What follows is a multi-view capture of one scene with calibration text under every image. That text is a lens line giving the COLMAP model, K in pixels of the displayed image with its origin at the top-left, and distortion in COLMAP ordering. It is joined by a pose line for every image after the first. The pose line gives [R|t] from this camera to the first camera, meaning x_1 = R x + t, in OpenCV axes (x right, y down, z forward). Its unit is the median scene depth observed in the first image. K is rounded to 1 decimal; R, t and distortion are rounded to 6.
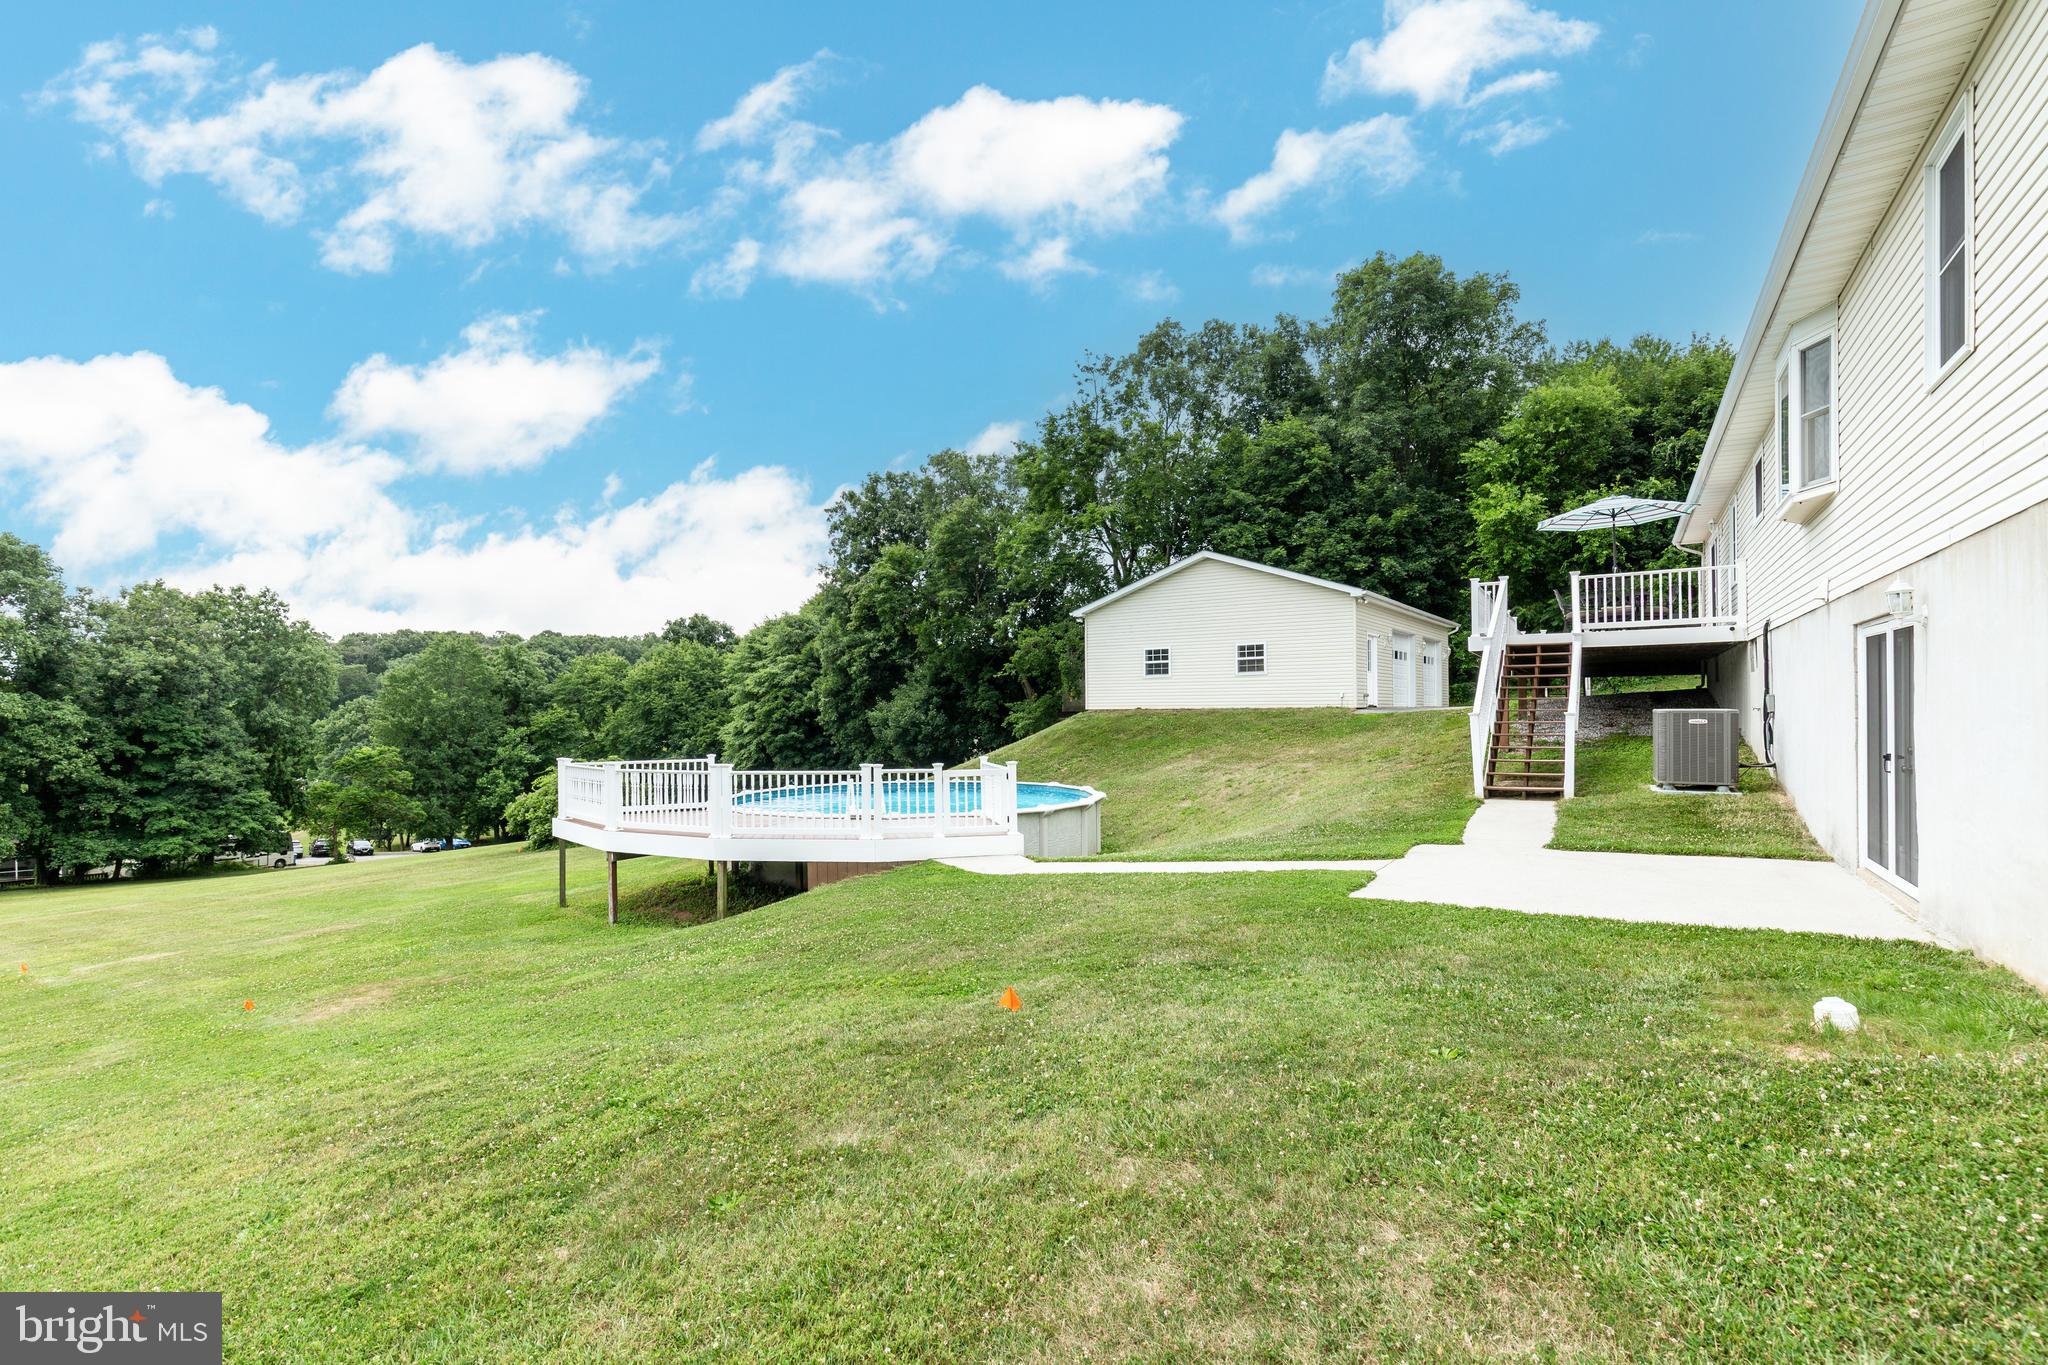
lens RADIAL K [[955.8, 0, 1075.1], [0, 955.8, 712.5], [0, 0, 1]] dist [0.002246, 0.001135]
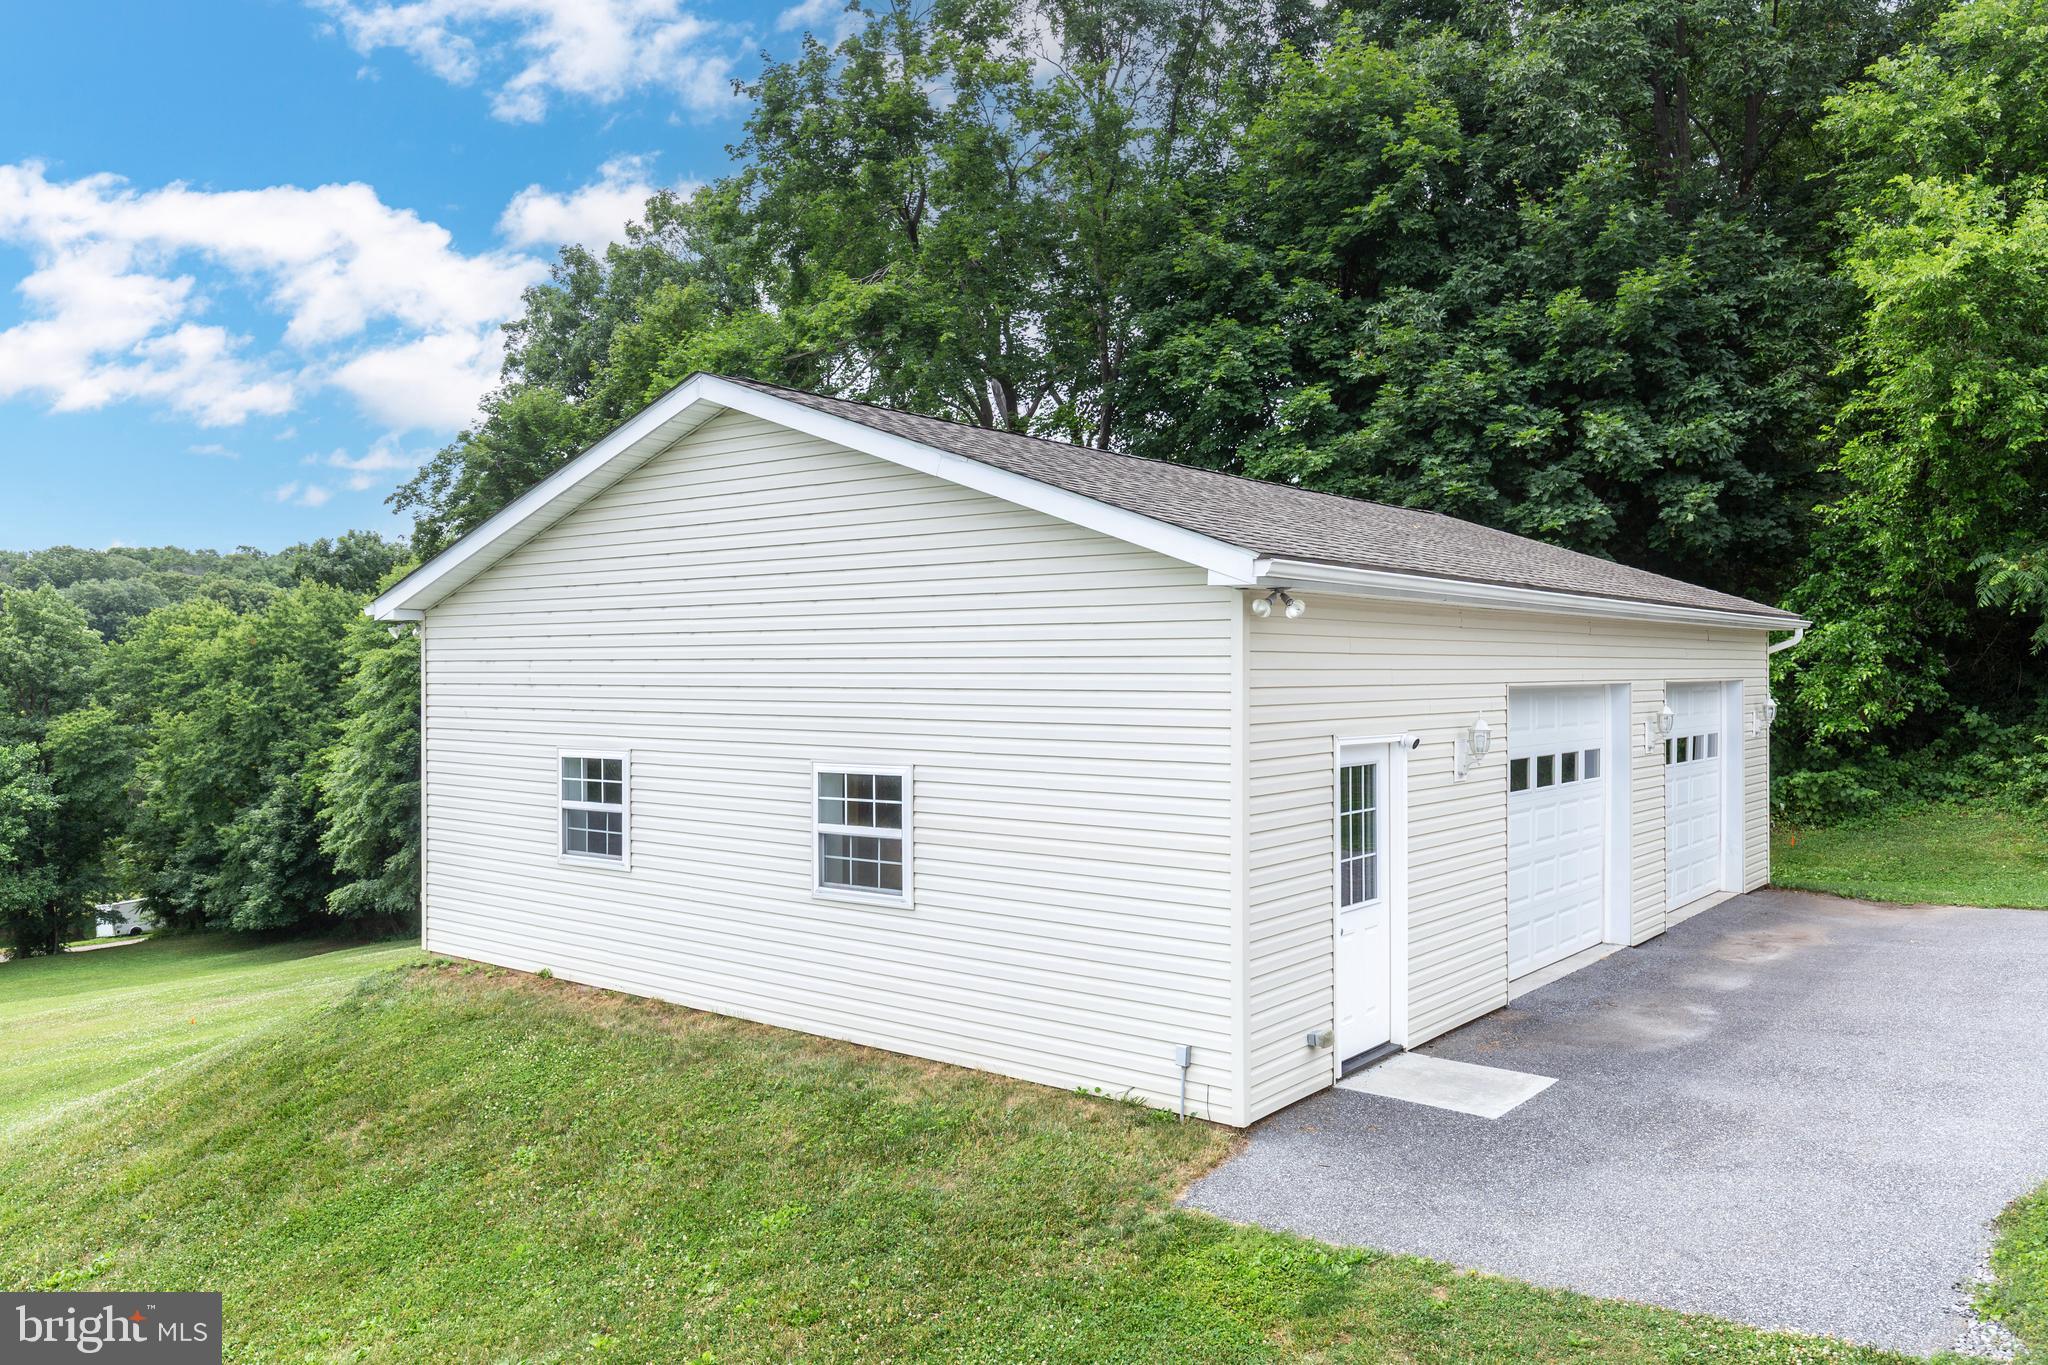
lens RADIAL K [[1527.8, 0, 1087.8], [0, 1527.8, 679.5], [0, 0, 1]] dist [-0.012688, 0.004268]
pose [[0.997003, 0.007606, -0.076985, 0.167976], [-0.007163, 0.999956, 0.006031, -0.060630], [0.077027, -0.005462, 0.997014, 0.394904]]
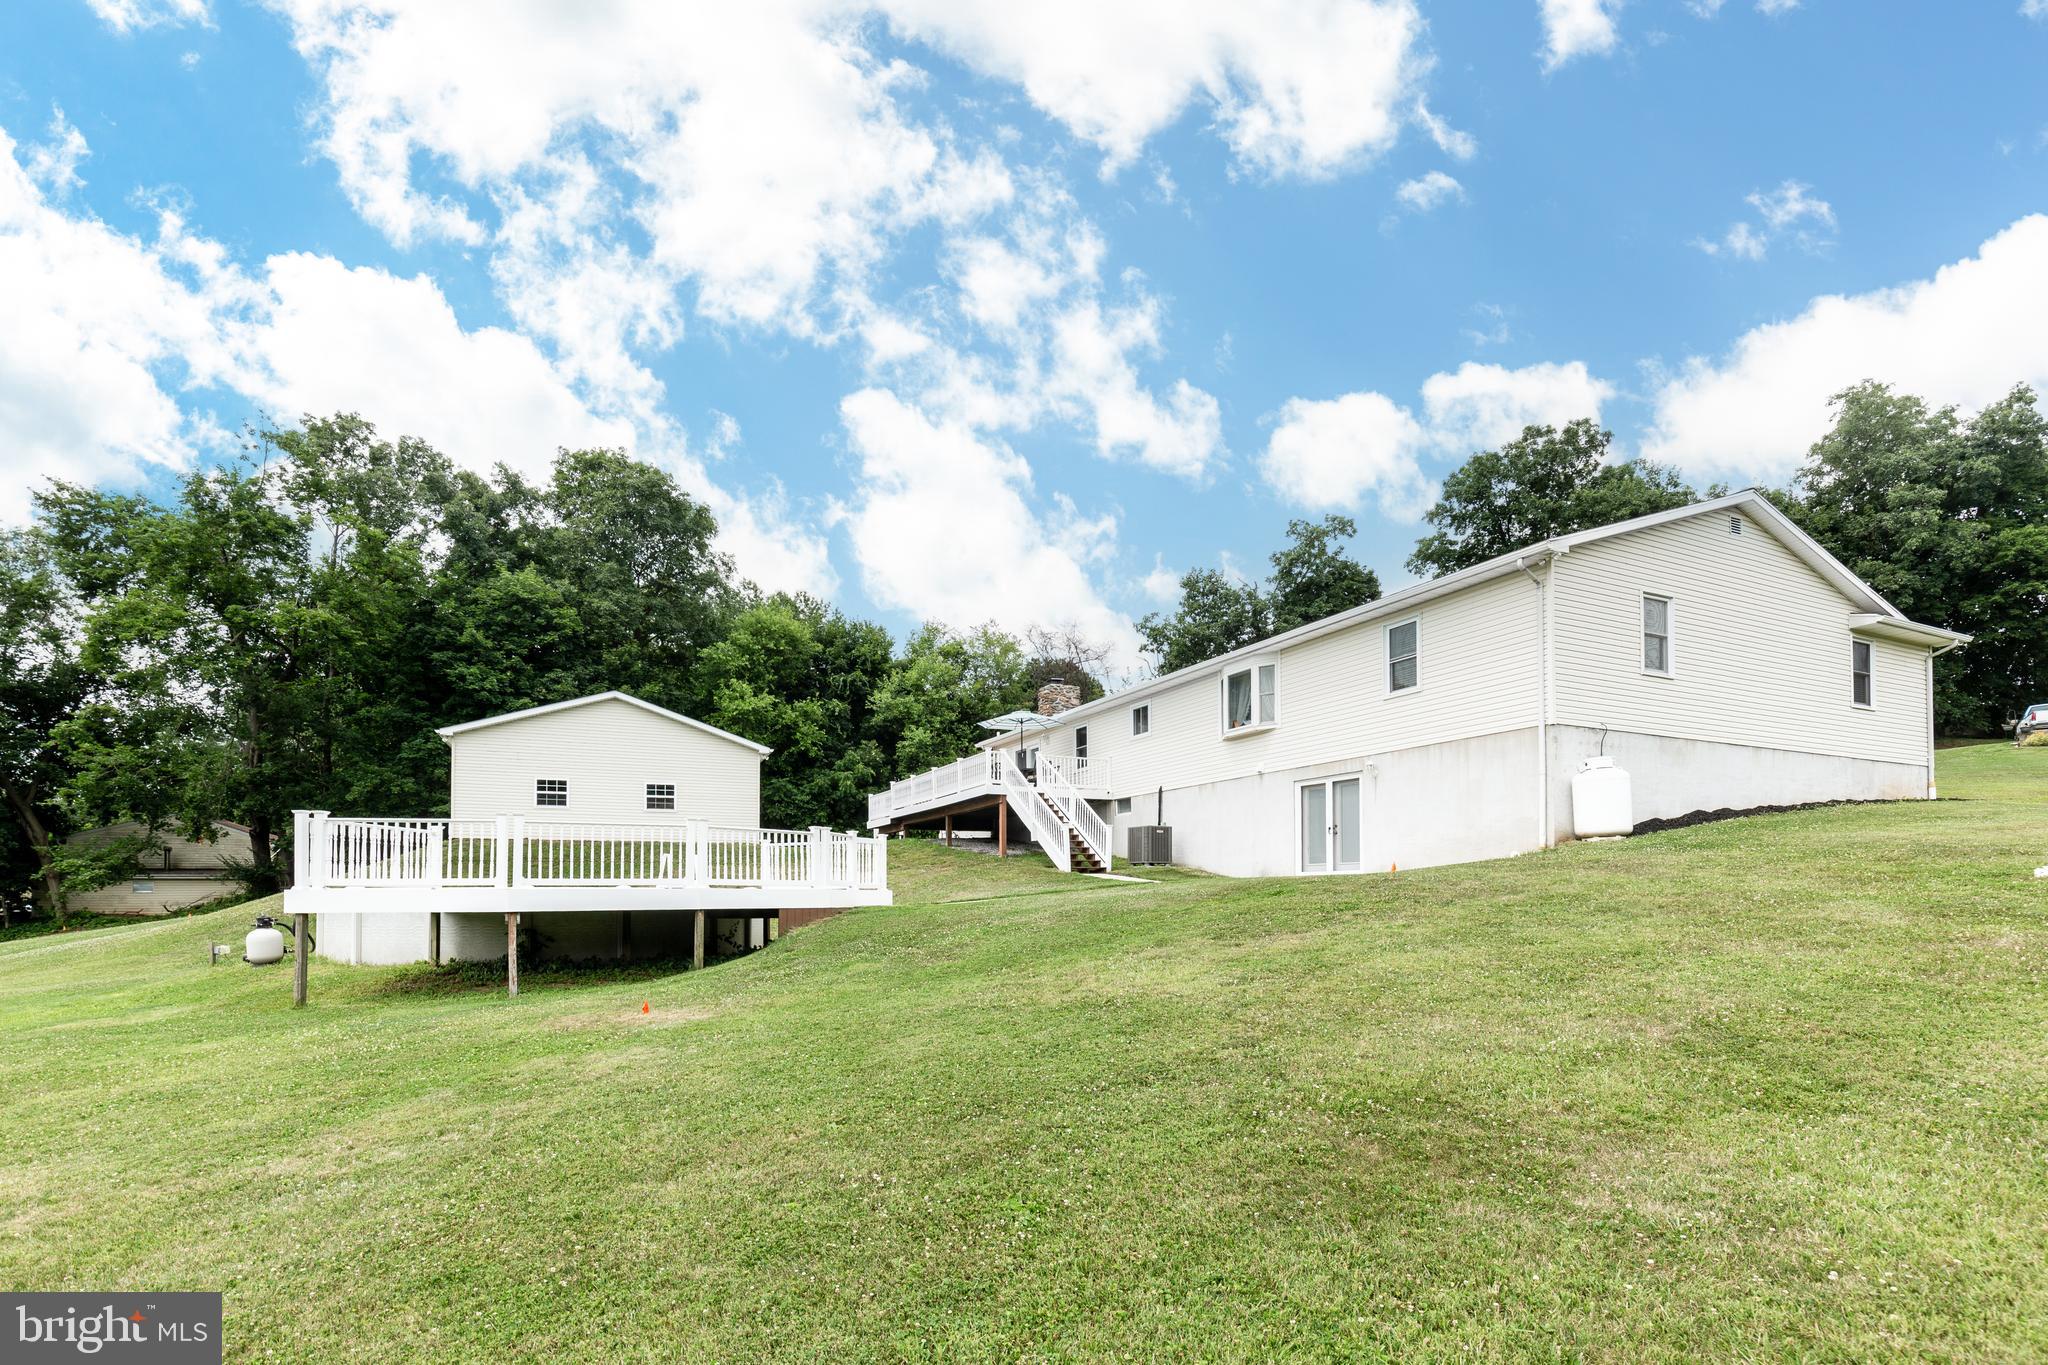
lens RADIAL K [[956.5, 0, 985.5], [0, 956.5, 852.1], [0, 0, 1]] dist [0.007233, 0.000941]
pose [[0.572086, 0.054121, 0.818406, -0.306195], [-0.001059, 0.997868, -0.065249, 0.047722], [-0.820193, 0.036461, 0.570923, 0.051891]]
